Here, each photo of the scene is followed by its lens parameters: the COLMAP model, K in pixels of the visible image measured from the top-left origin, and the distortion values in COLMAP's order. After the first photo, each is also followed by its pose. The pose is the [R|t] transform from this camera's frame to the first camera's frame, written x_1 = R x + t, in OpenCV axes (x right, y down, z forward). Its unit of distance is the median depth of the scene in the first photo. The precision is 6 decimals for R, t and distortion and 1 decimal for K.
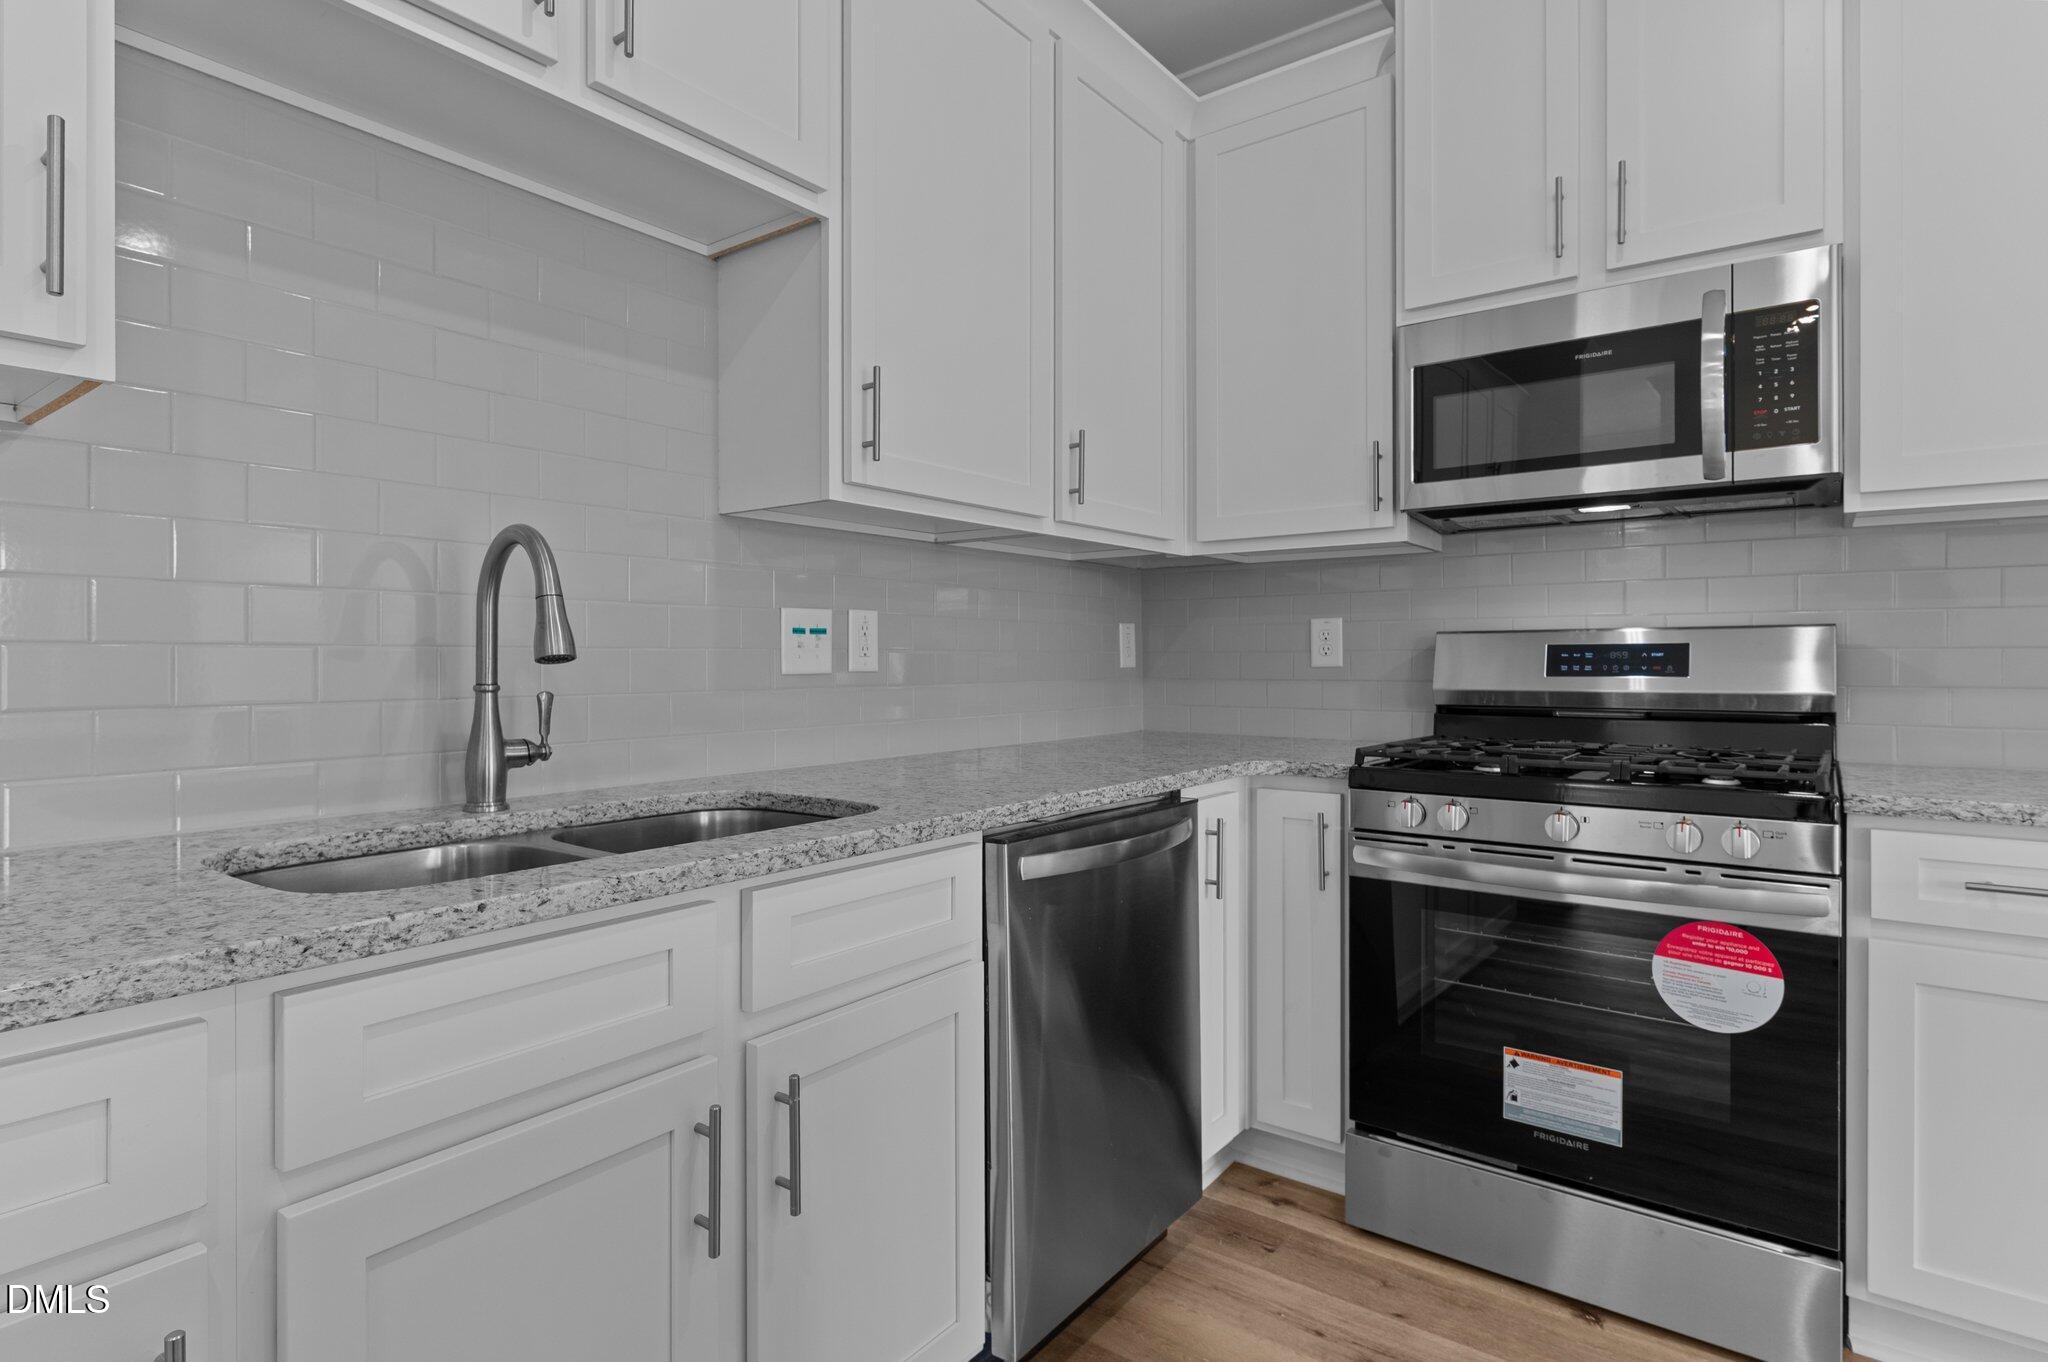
lens RADIAL K [[1055.0, 0, 1009.8], [0, 1055.0, 659.5], [0, 0, 1]] dist [0.000402, -0.000374]
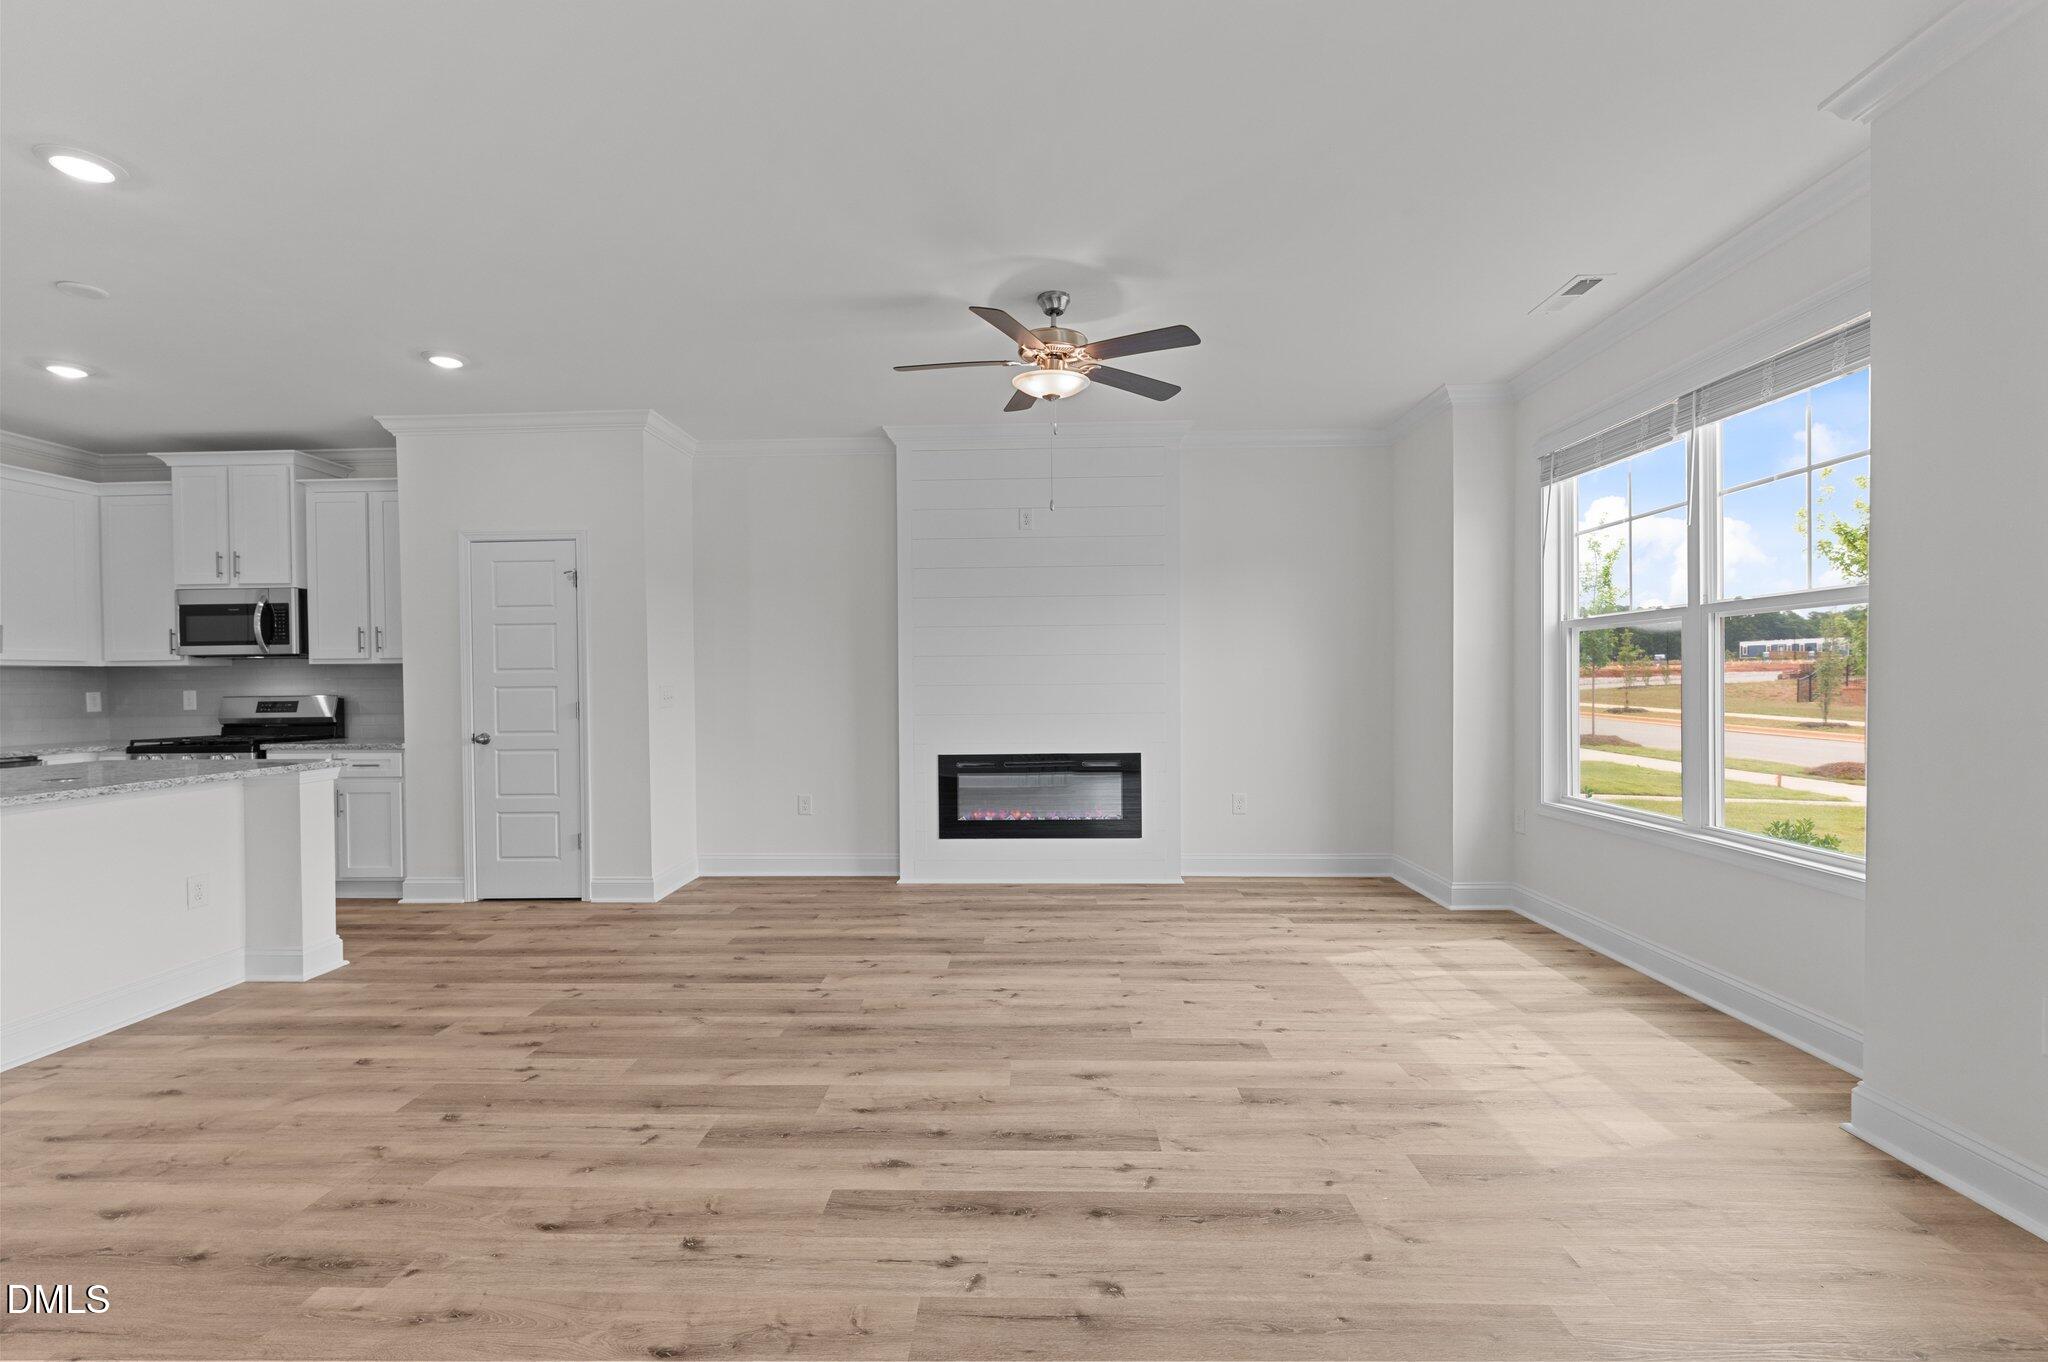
lens RADIAL K [[872.5, 0, 1013.3], [0, 872.5, 691.8], [0, 0, 1]] dist [0.001286, 0.000019]
pose [[0.820402, -0.013655, 0.571624, 0.976586], [0.010350, 0.999906, 0.009030, -0.047348], [-0.571693, -0.001492, 0.820466, -2.449339]]
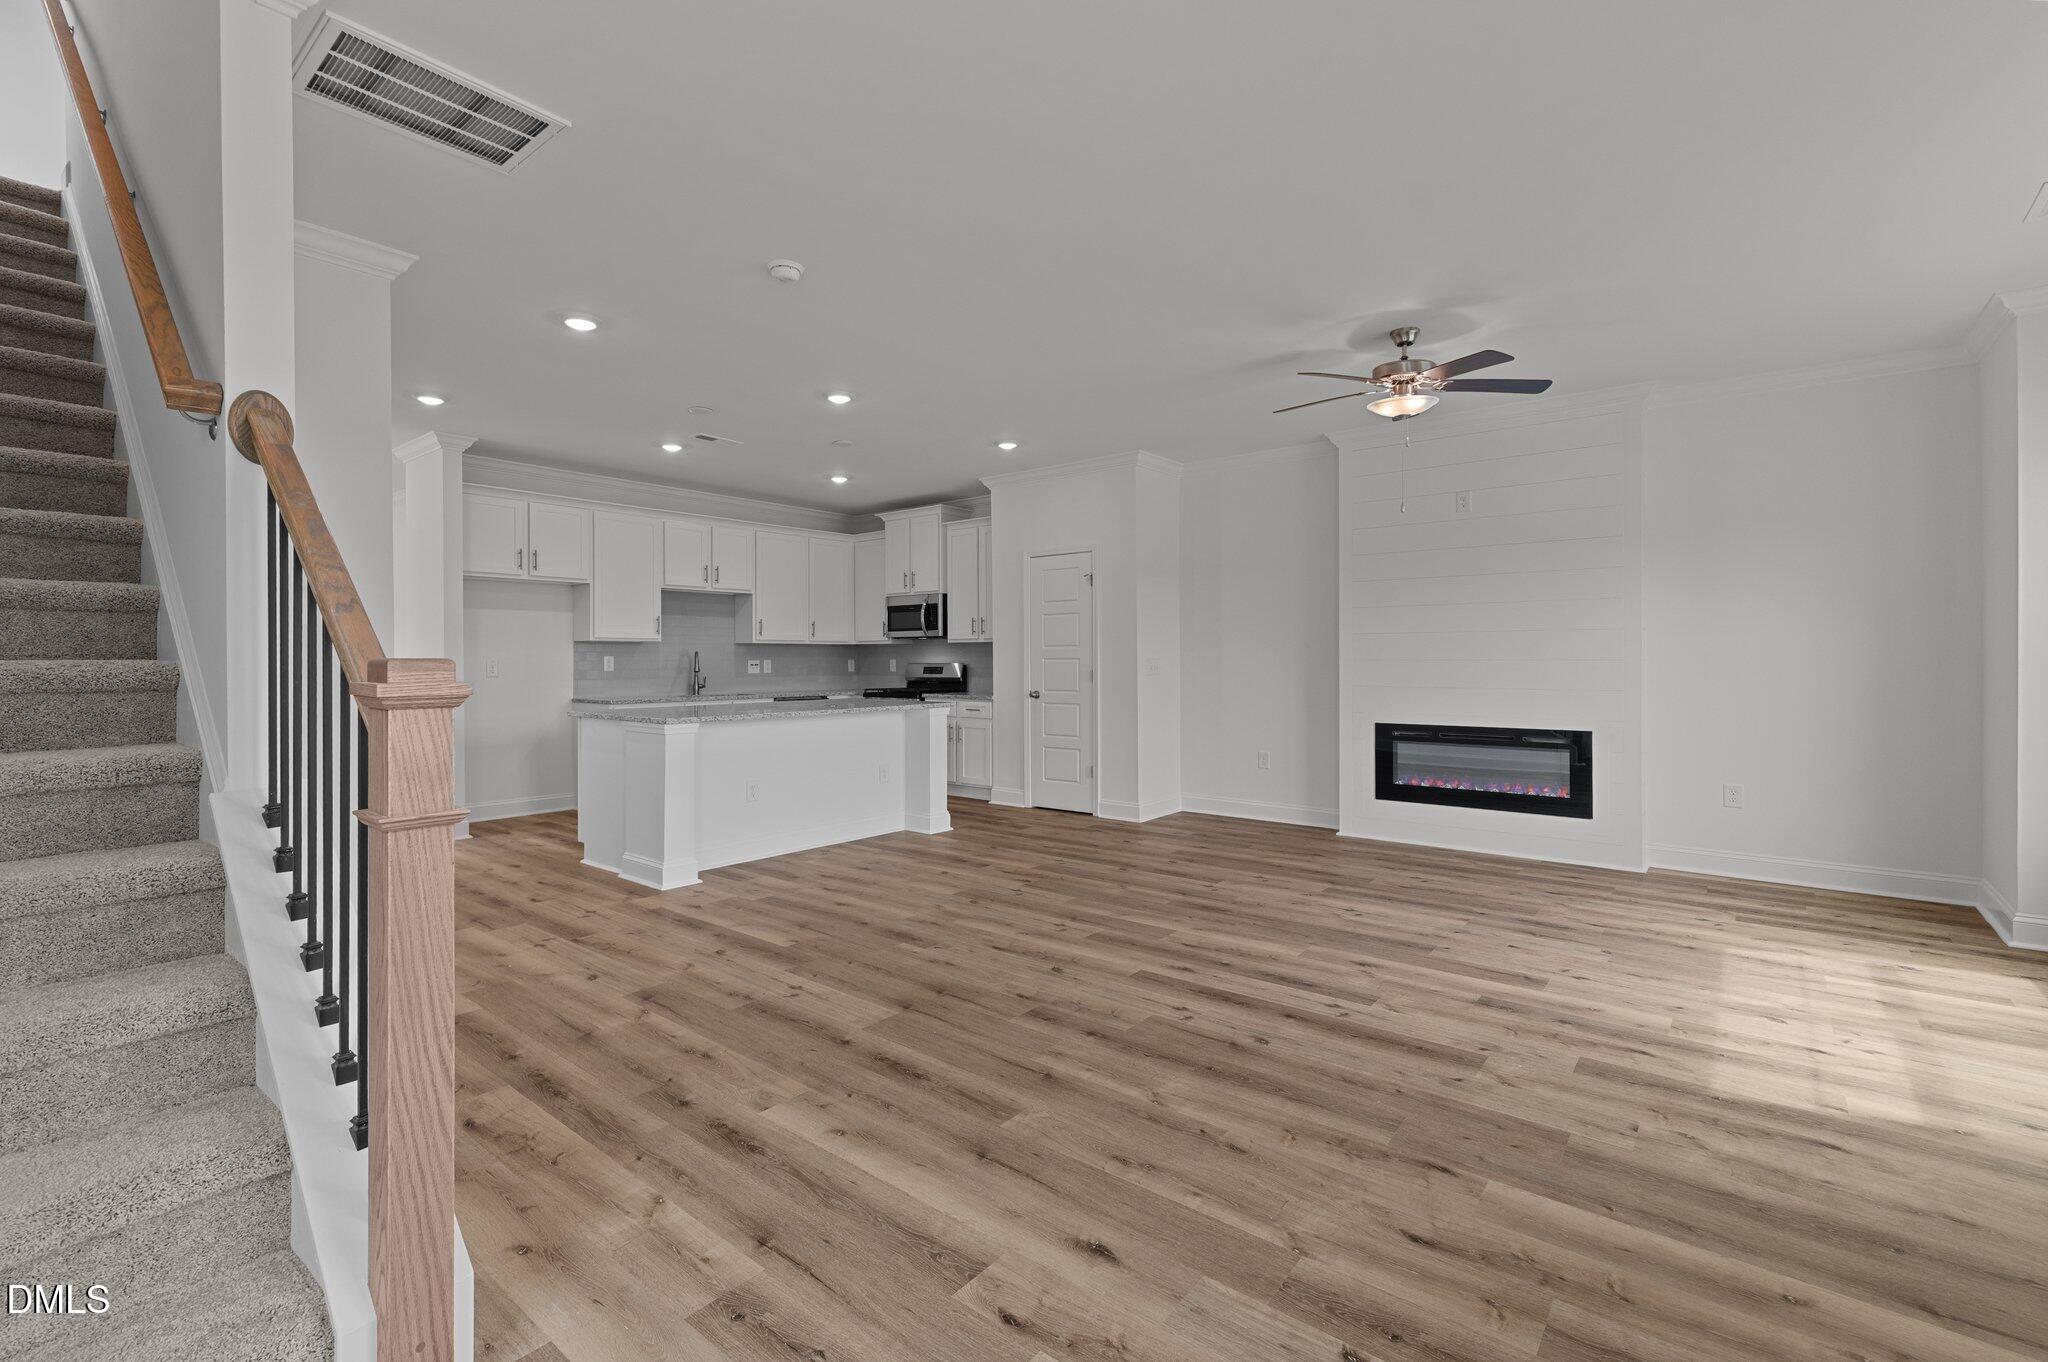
lens RADIAL K [[909.0, 0, 1003.2], [0, 909.0, 659.4], [0, 0, 1]] dist [0.002770, 0.000232]
pose [[0.998700, -0.002164, -0.050936, 1.209545], [0.002104, 0.999997, -0.001232, -0.045857], [0.050939, 0.001124, 0.998701, -3.243497]]
